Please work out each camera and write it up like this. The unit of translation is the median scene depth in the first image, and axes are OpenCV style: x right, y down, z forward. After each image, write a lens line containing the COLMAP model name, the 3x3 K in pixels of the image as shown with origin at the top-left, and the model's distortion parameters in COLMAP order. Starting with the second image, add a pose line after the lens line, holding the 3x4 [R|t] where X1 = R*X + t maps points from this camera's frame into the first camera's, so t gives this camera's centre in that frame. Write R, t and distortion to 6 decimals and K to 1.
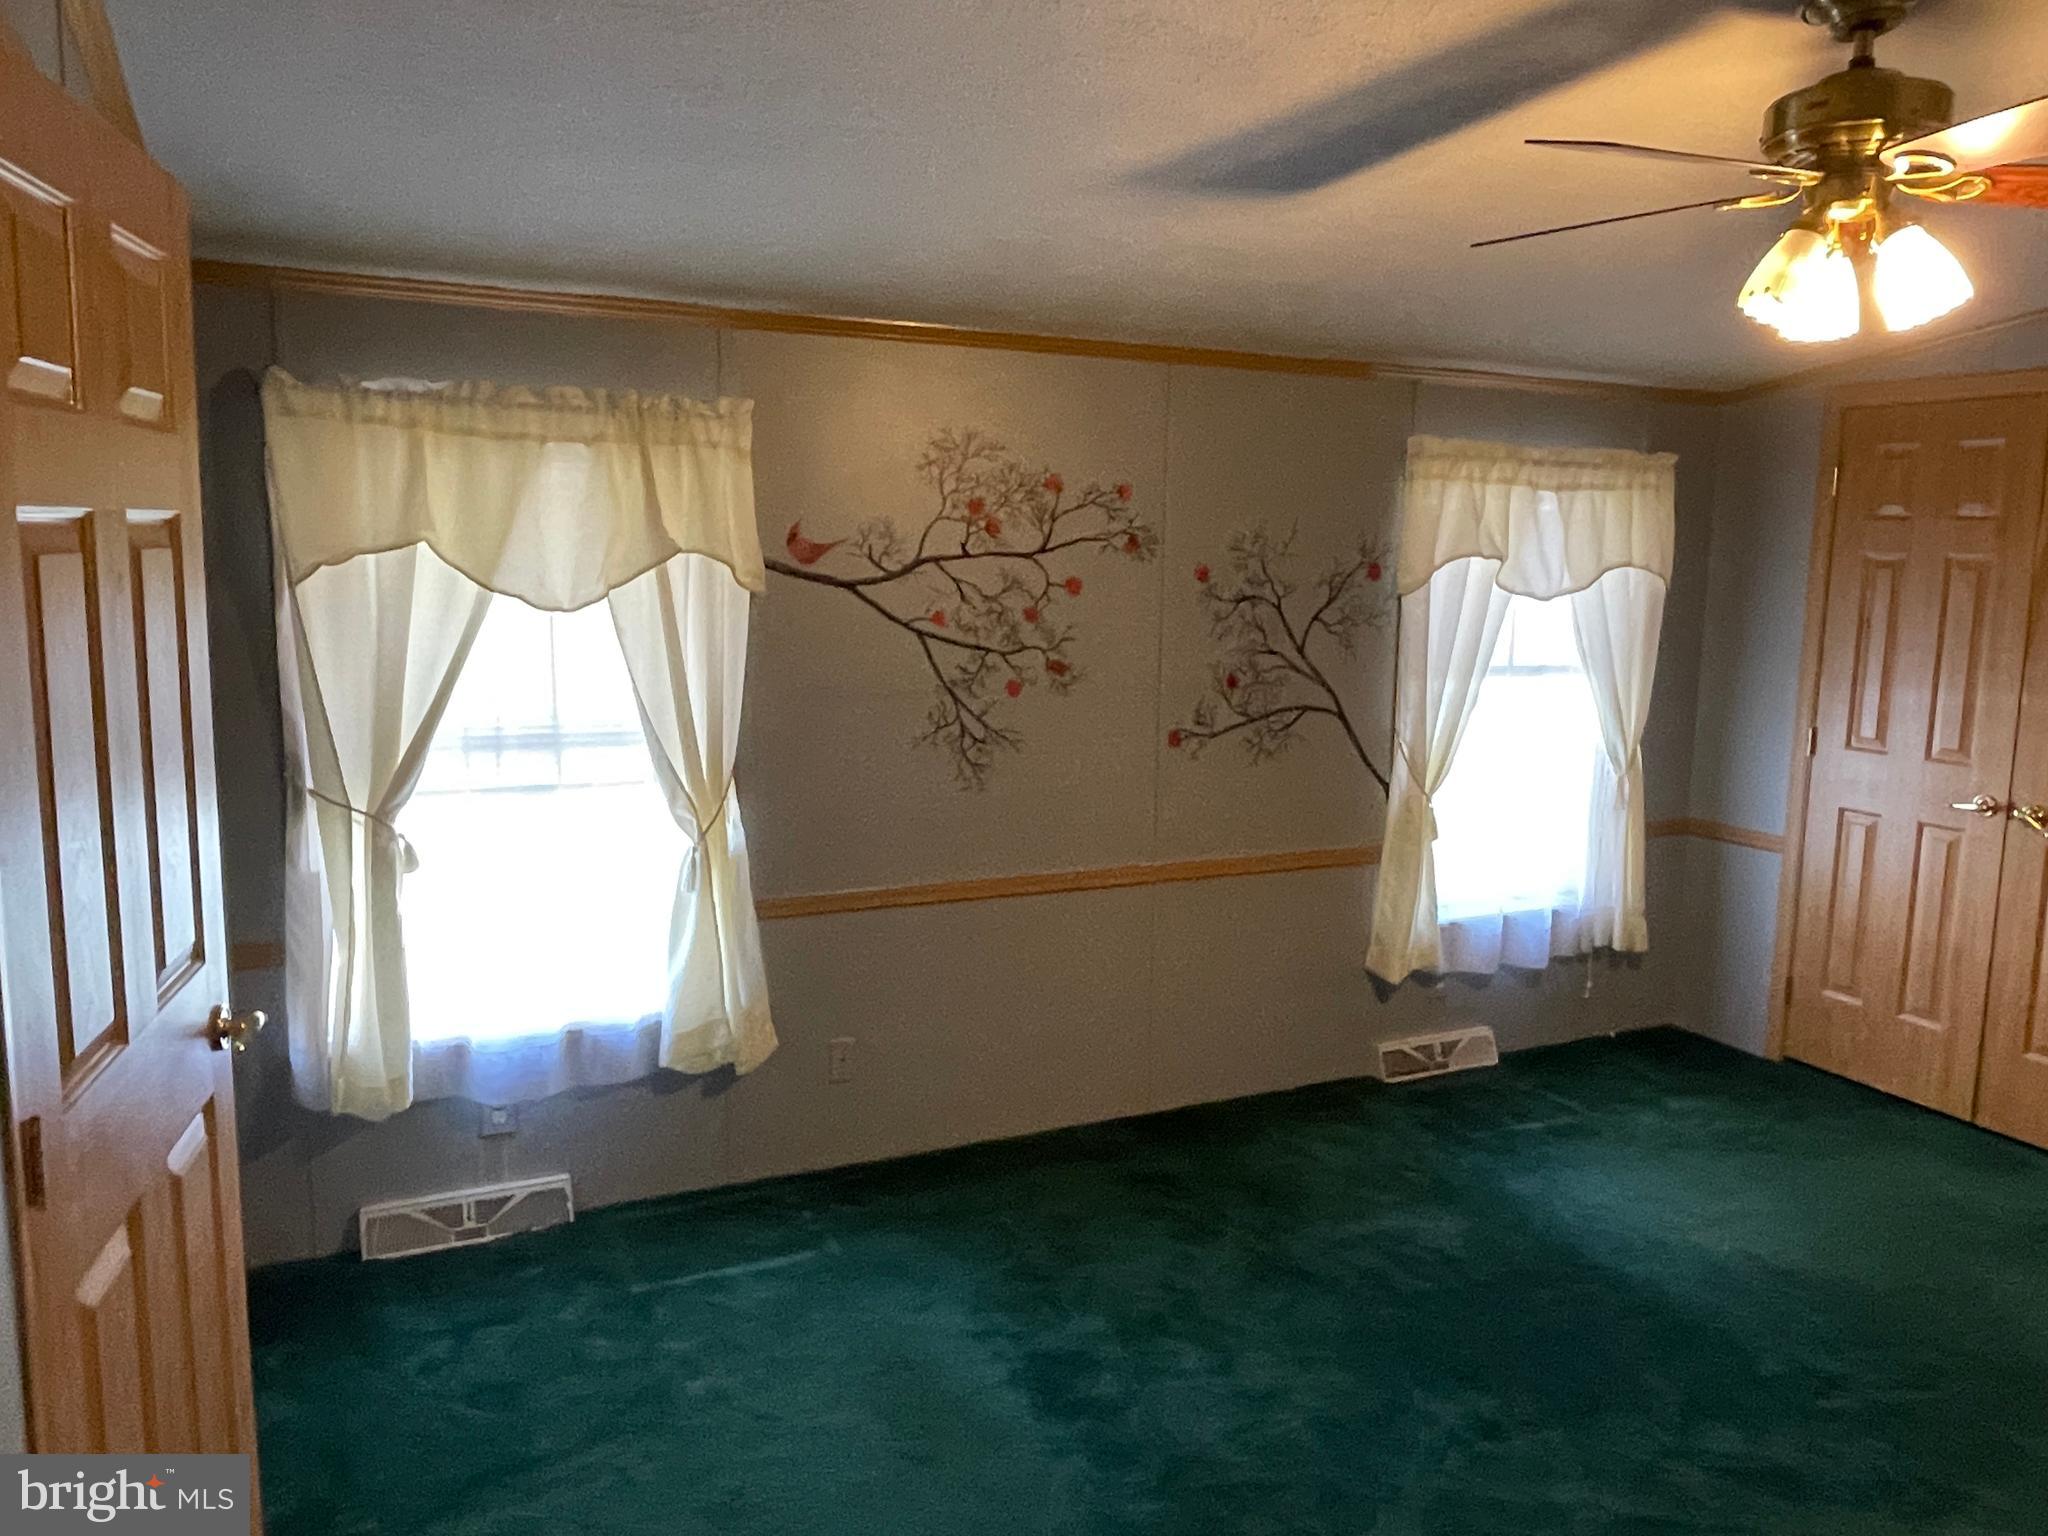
lens RADIAL K [[1453.4, 0, 1022.0], [0, 1453.4, 741.5], [0, 0, 1]] dist [0.002614, 0.001187]
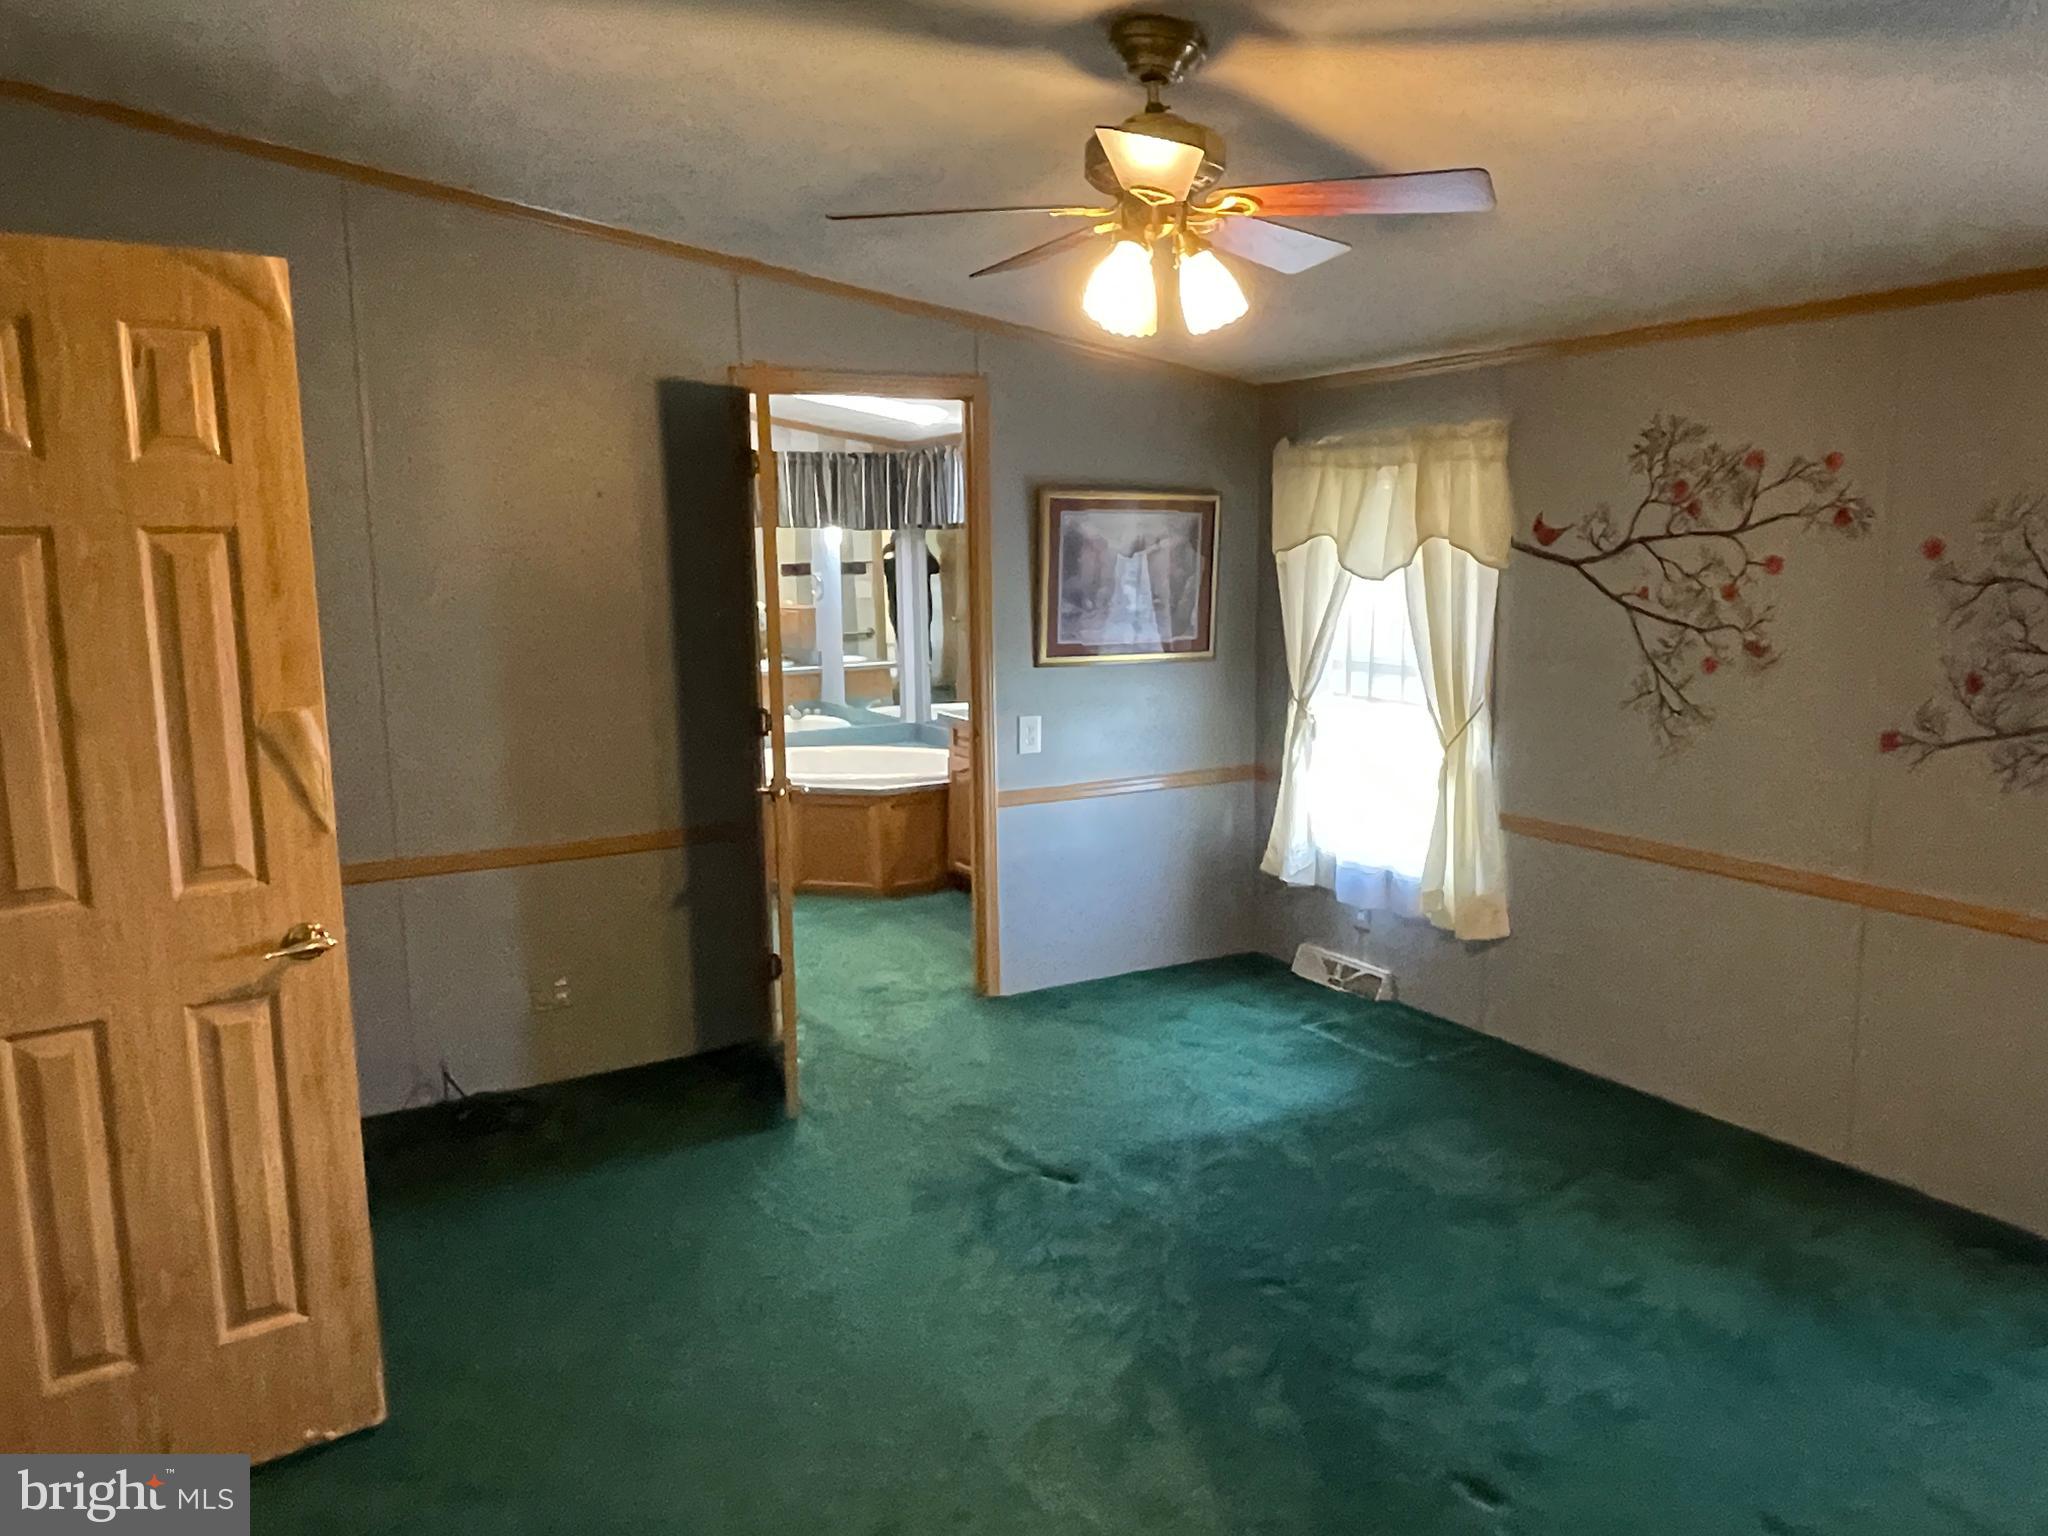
lens RADIAL K [[1453.4, 0, 1022.0], [0, 1453.4, 741.5], [0, 0, 1]] dist [0.002614, 0.001187]
pose [[0.102612, 0.123237, -0.987058, 0.977059], [-0.104235, 0.988165, 0.112539, -0.049313], [0.989245, 0.091338, 0.114243, 0.422022]]
